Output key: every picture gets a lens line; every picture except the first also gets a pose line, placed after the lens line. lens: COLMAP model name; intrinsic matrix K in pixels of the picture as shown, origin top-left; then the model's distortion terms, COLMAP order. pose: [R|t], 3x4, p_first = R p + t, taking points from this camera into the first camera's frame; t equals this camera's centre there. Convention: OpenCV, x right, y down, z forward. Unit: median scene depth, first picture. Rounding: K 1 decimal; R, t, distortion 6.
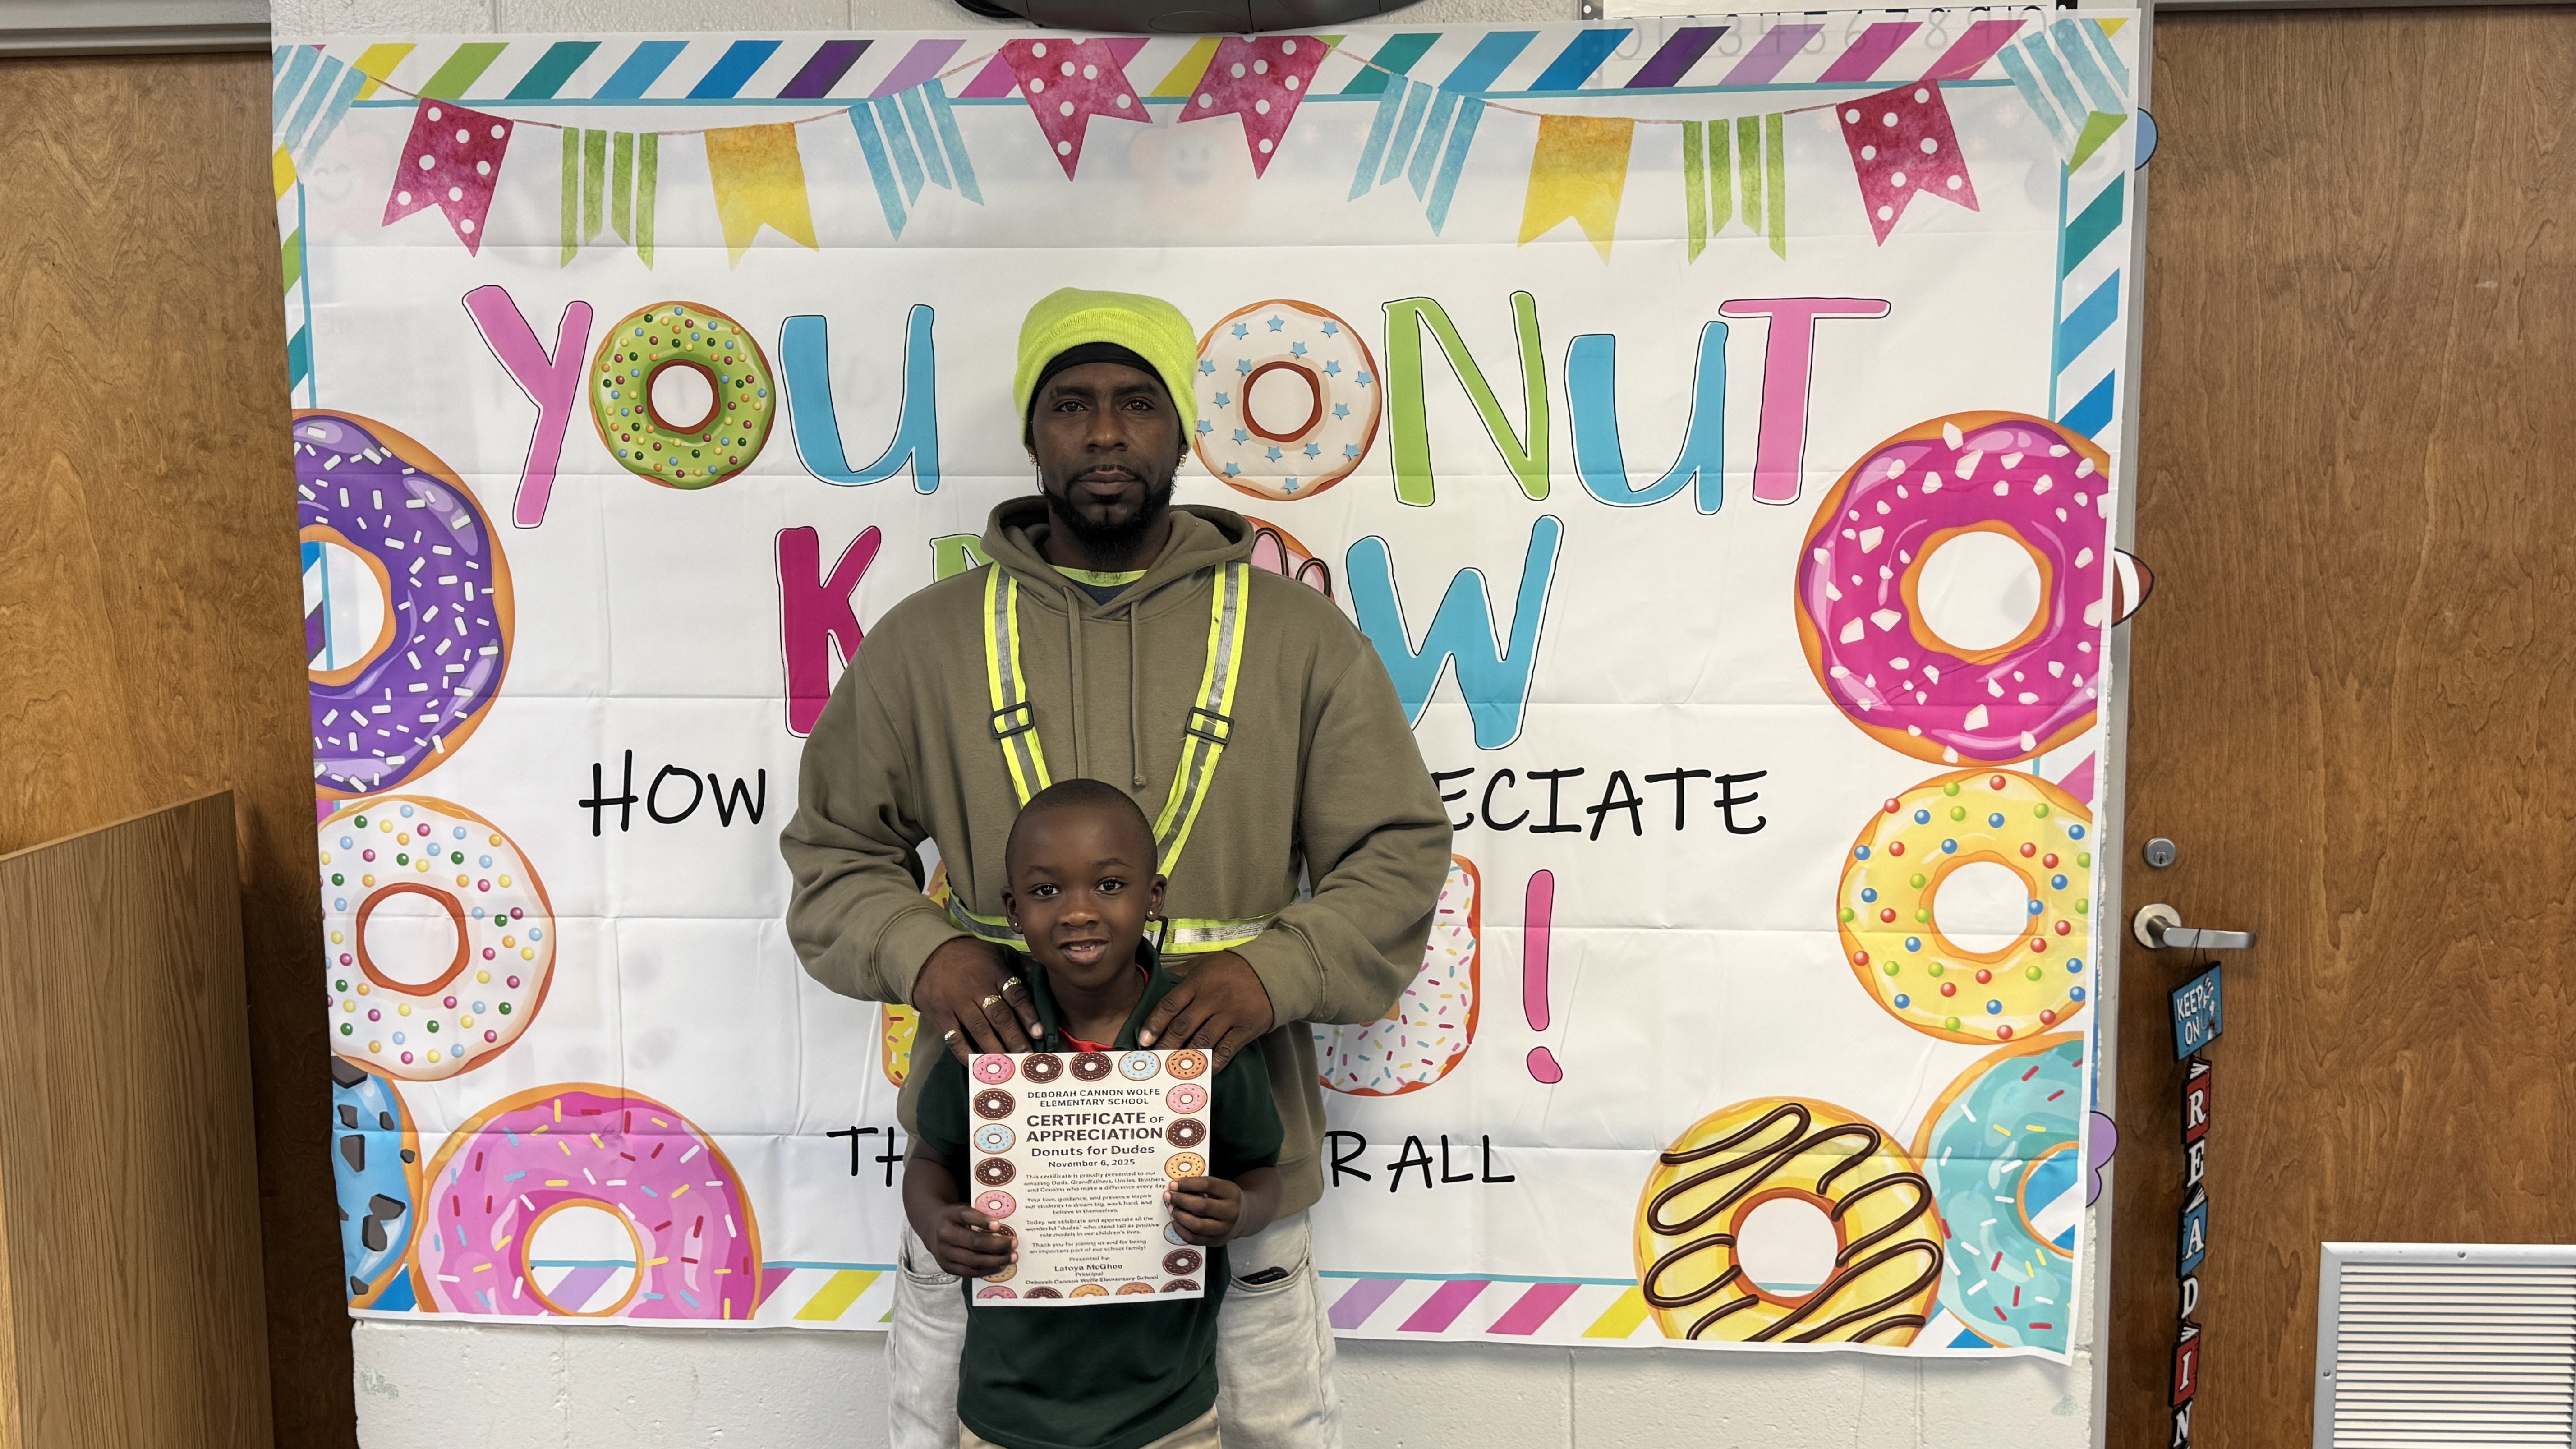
lens RADIAL K [[2417.1, 0, 1240.3], [0, 2417.1, 696.3], [0, 0, 1]] dist [0.086478, -0.191951]
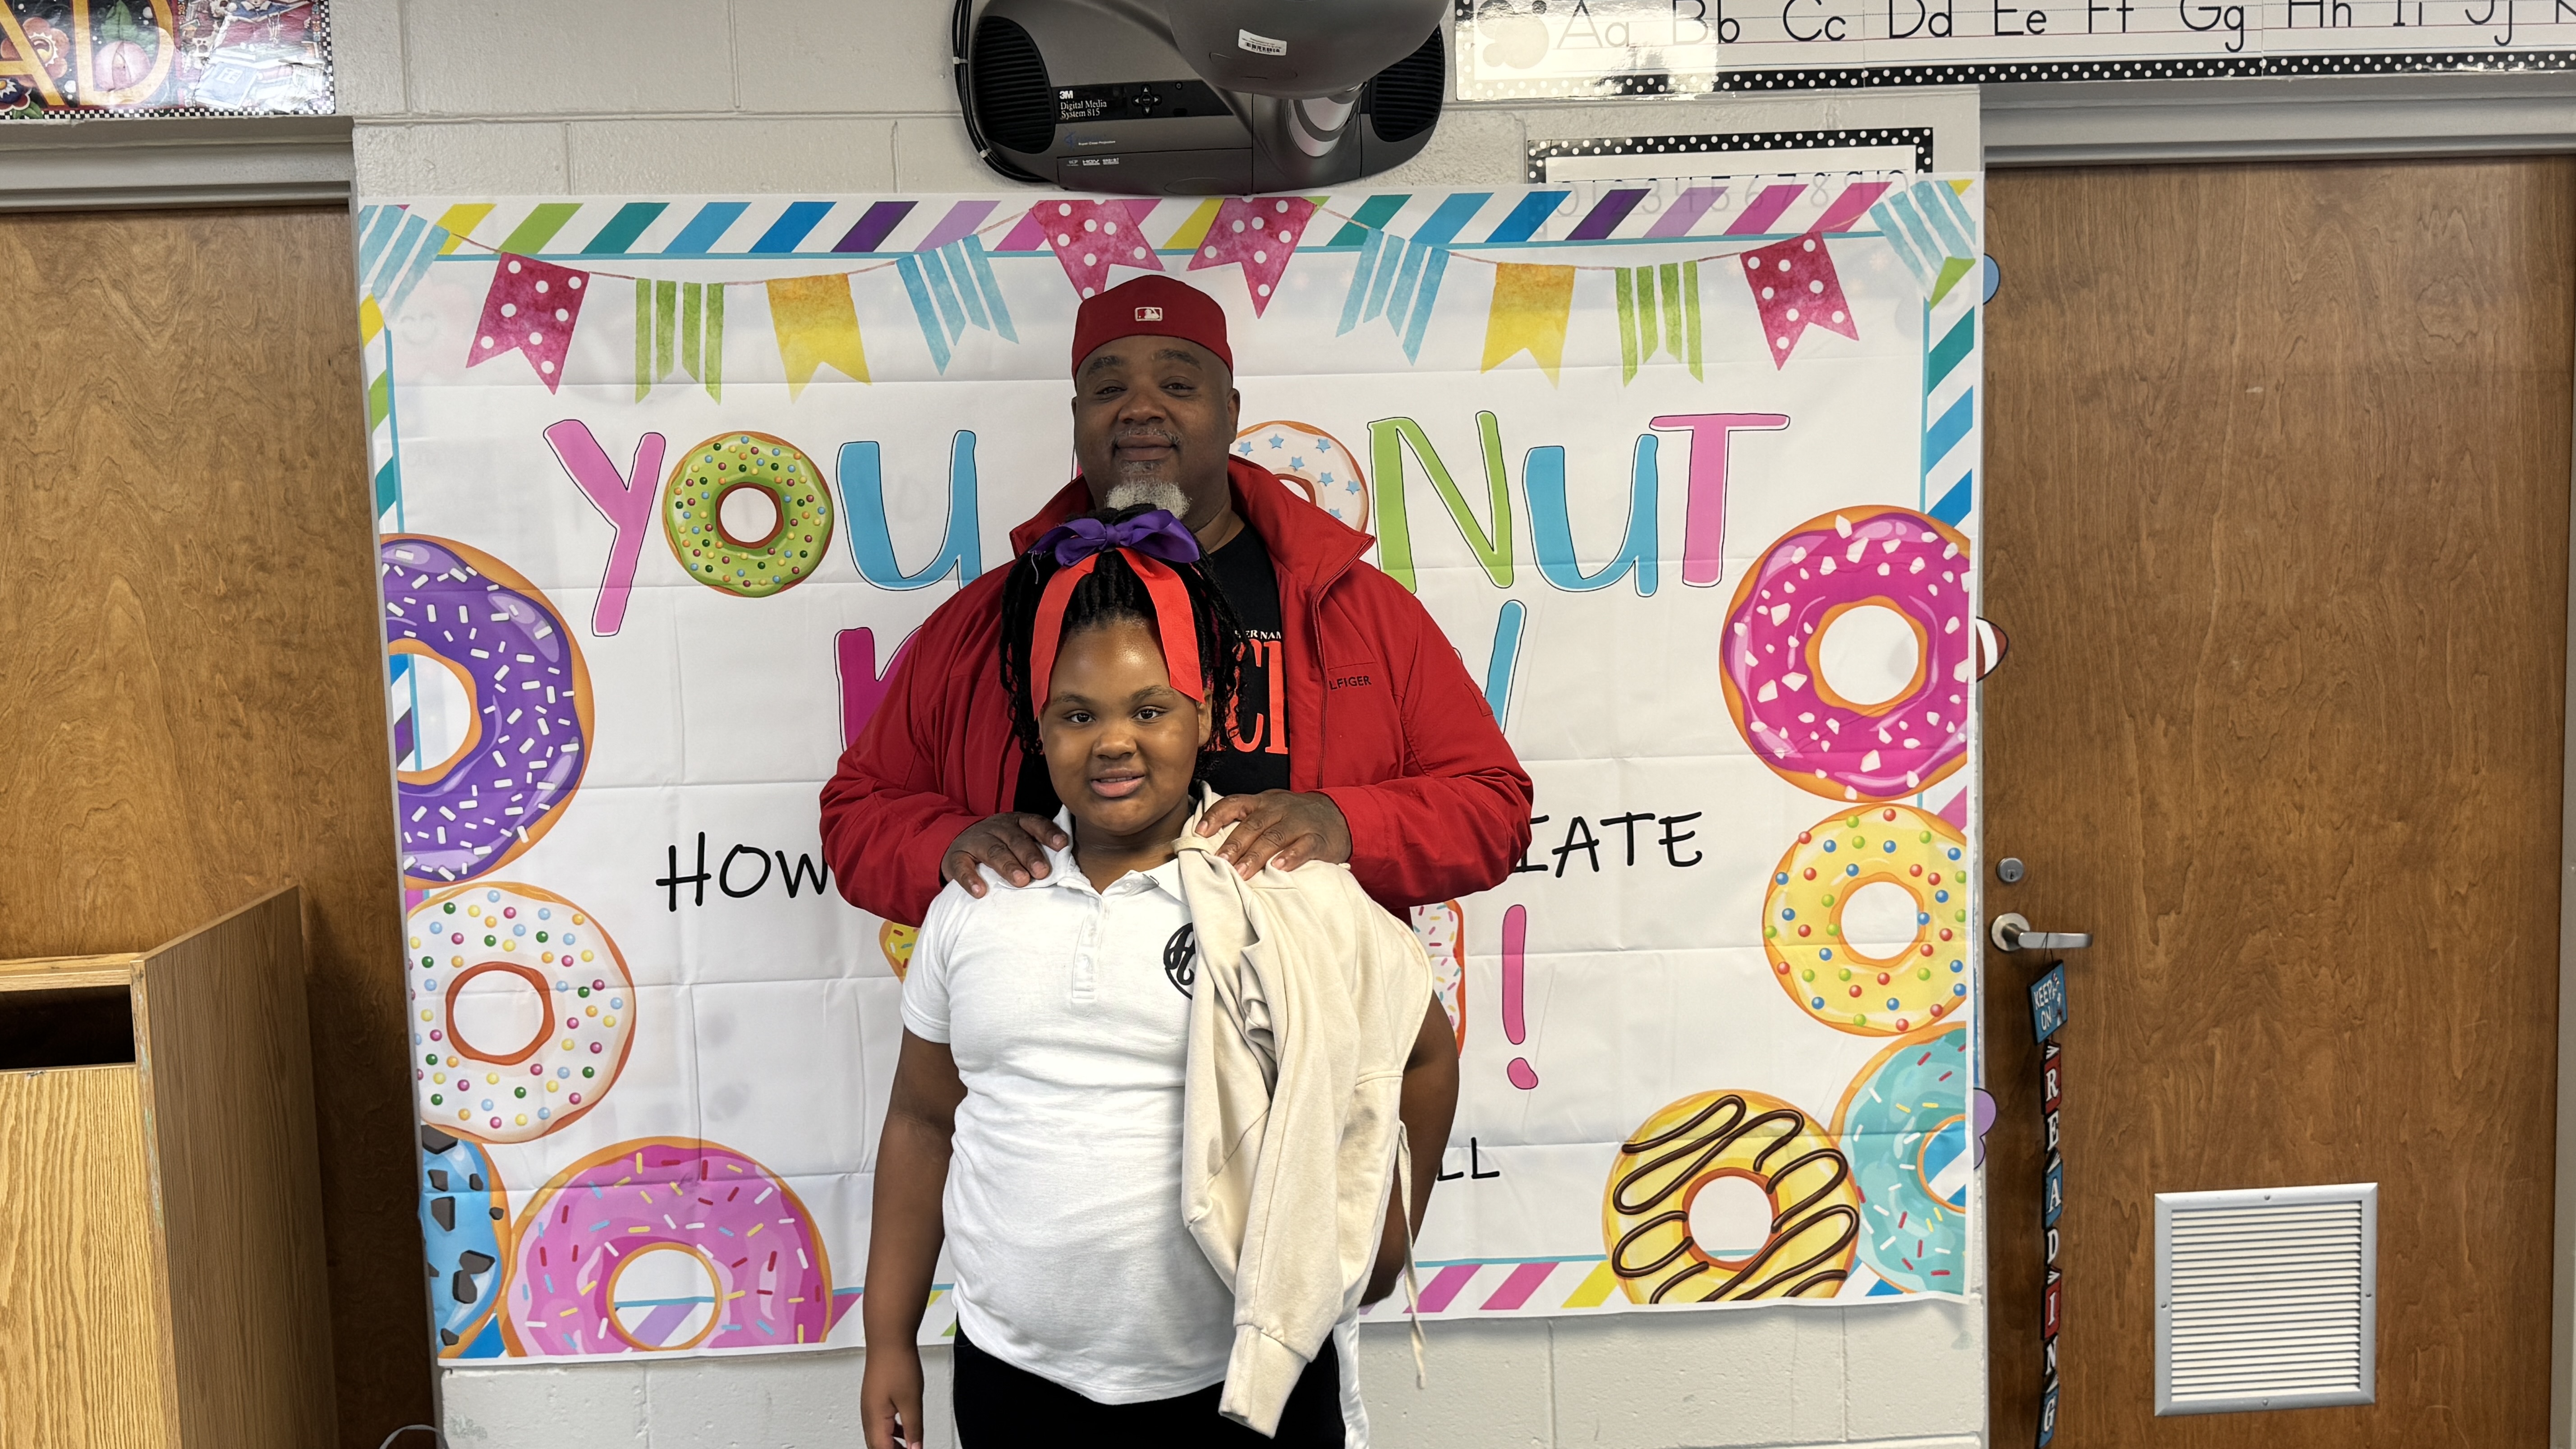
lens RADIAL K [[2417.1, 0, 1310.5], [0, 2417.1, 703.8], [0, 0, 1]] dist [0.086478, -0.191951]
pose [[0.991106, -0.031577, 0.129278, -0.118619], [0.034880, 0.999118, -0.023359, -0.001165], [-0.128426, 0.027661, 0.991333, -0.140523]]
